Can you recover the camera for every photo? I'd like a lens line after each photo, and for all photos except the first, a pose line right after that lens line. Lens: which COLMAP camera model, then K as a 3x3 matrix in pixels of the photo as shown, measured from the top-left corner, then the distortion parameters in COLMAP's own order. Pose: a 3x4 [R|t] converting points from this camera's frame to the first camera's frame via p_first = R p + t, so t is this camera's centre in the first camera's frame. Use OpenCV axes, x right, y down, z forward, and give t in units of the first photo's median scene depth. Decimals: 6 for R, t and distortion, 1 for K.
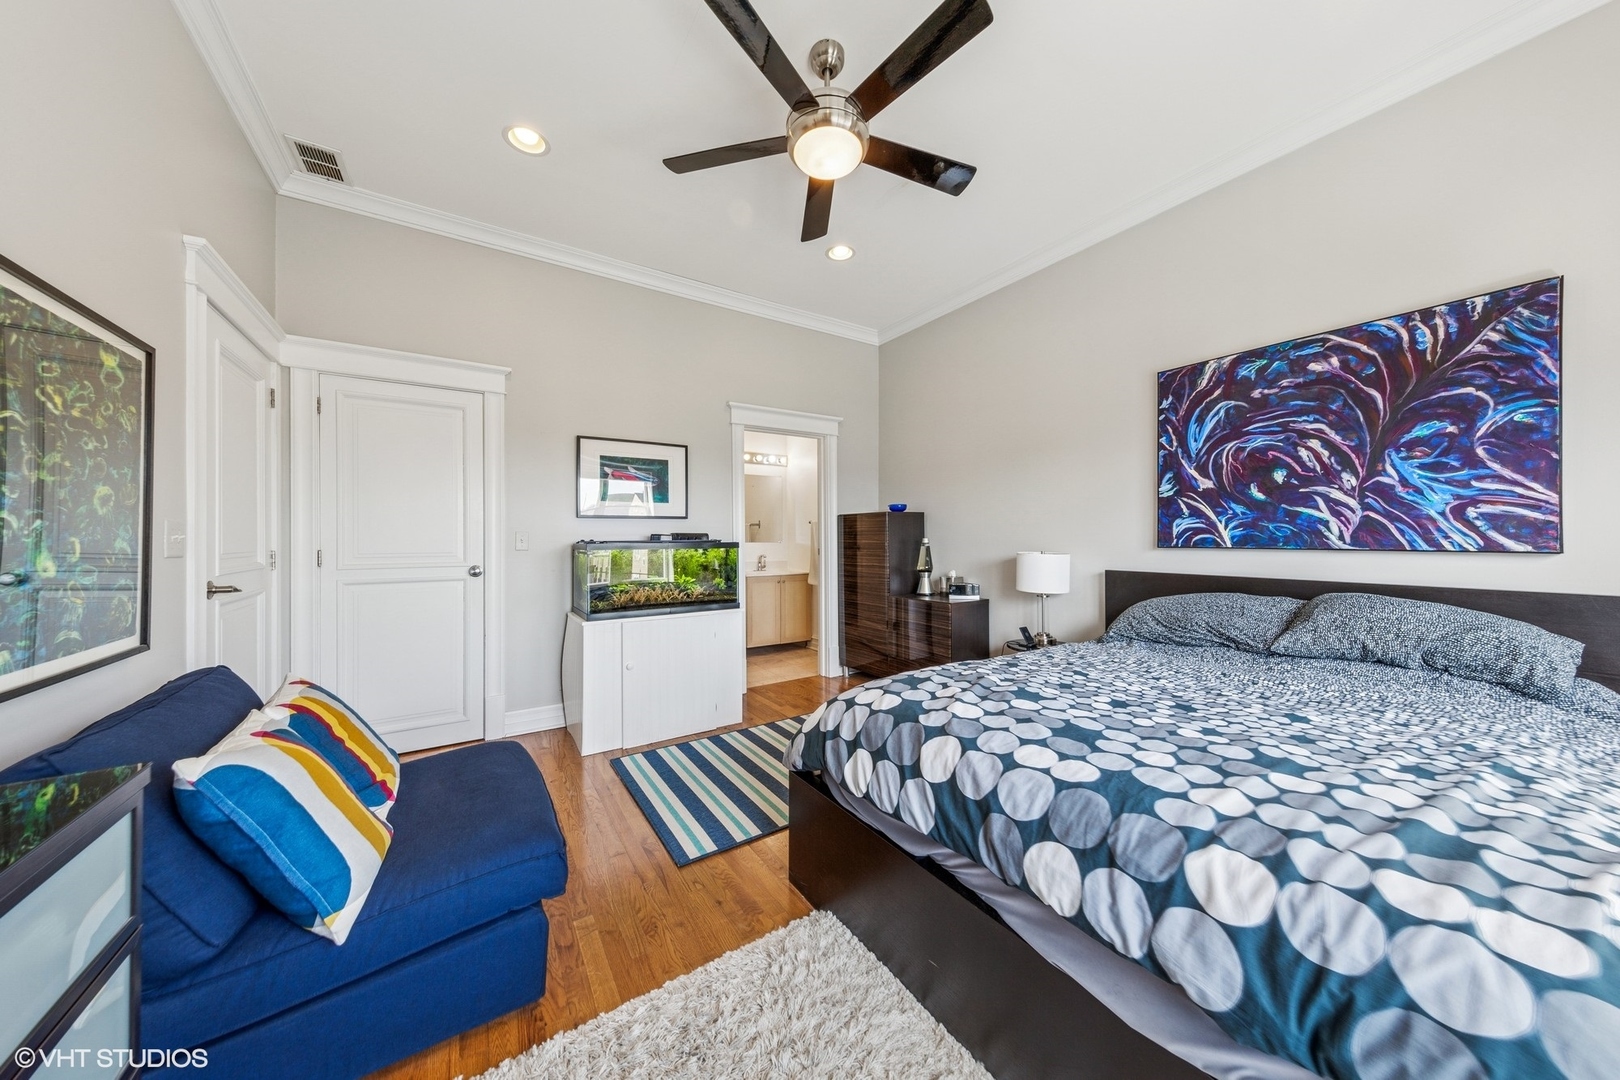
lens RADIAL K [[533.4, 0, 813.7], [0, 533.4, 537.0], [0, 0, 1]] dist [0.009335, -0.000521]
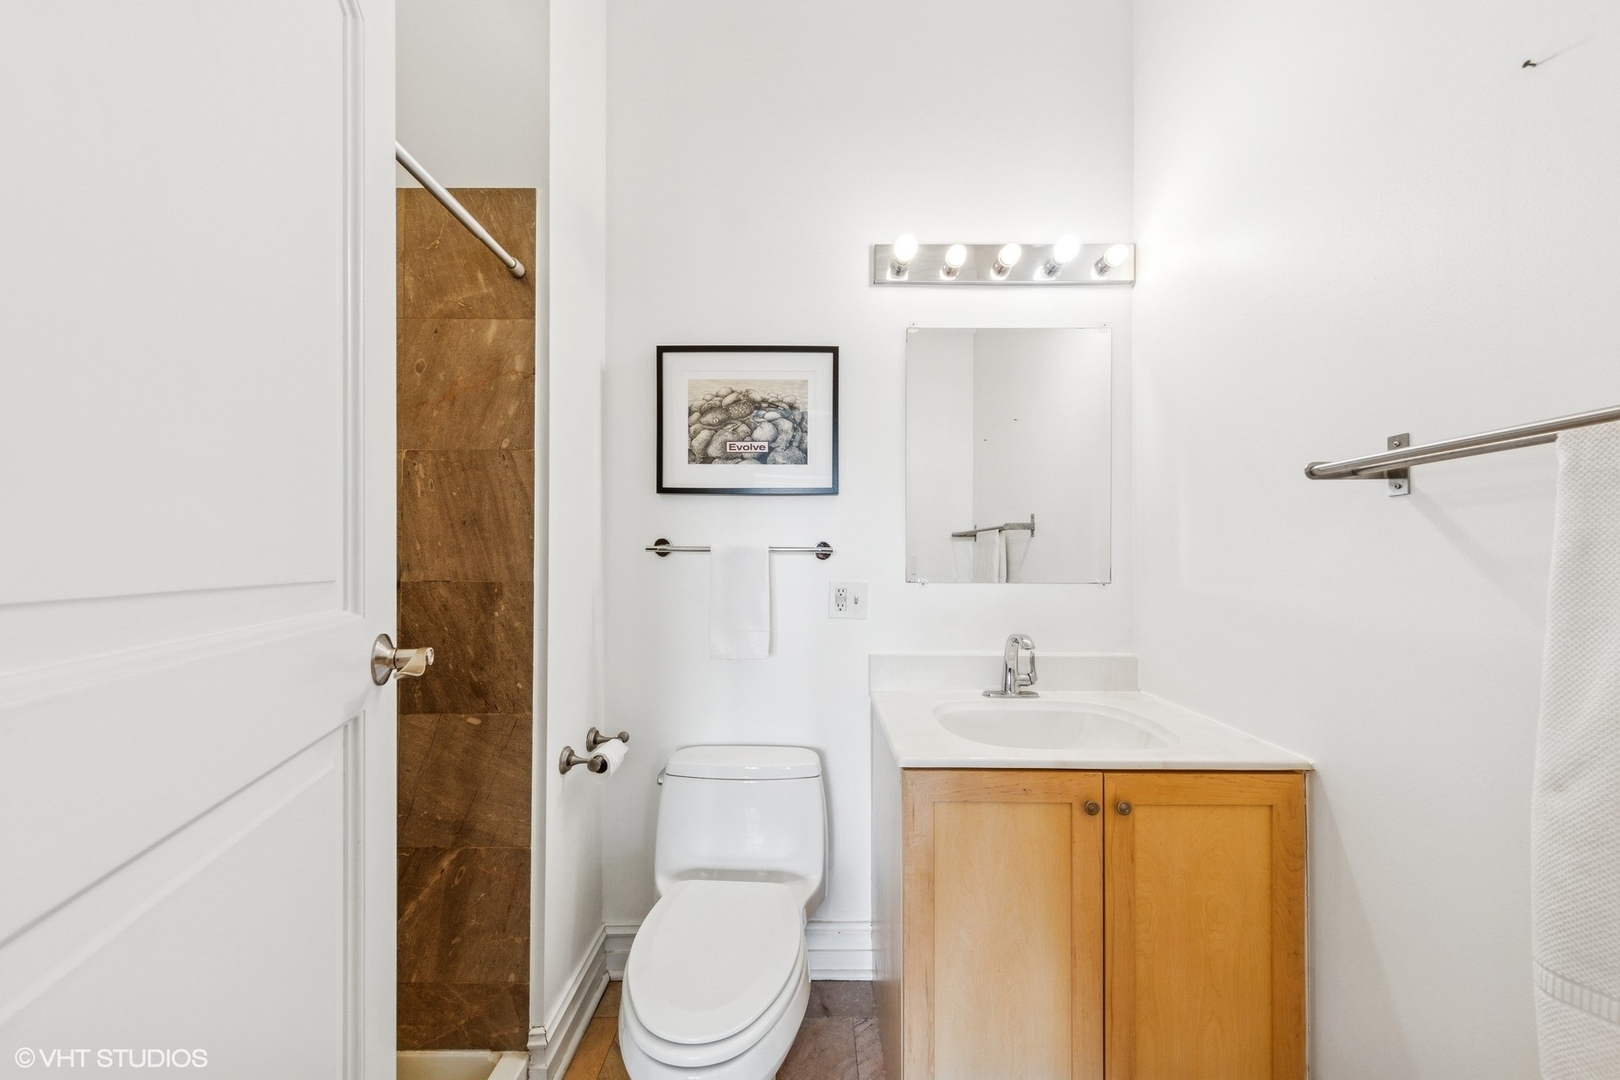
lens RADIAL K [[533.4, 0, 810.4], [0, 533.4, 543.3], [0, 0, 1]] dist [0.009335, -0.000521]
pose [[0.839224, -0.003924, -0.543772, -0.039325], [0.000732, 0.999981, -0.006087, 0.005547], [0.543785, 0.004710, 0.839211, 0.669098]]
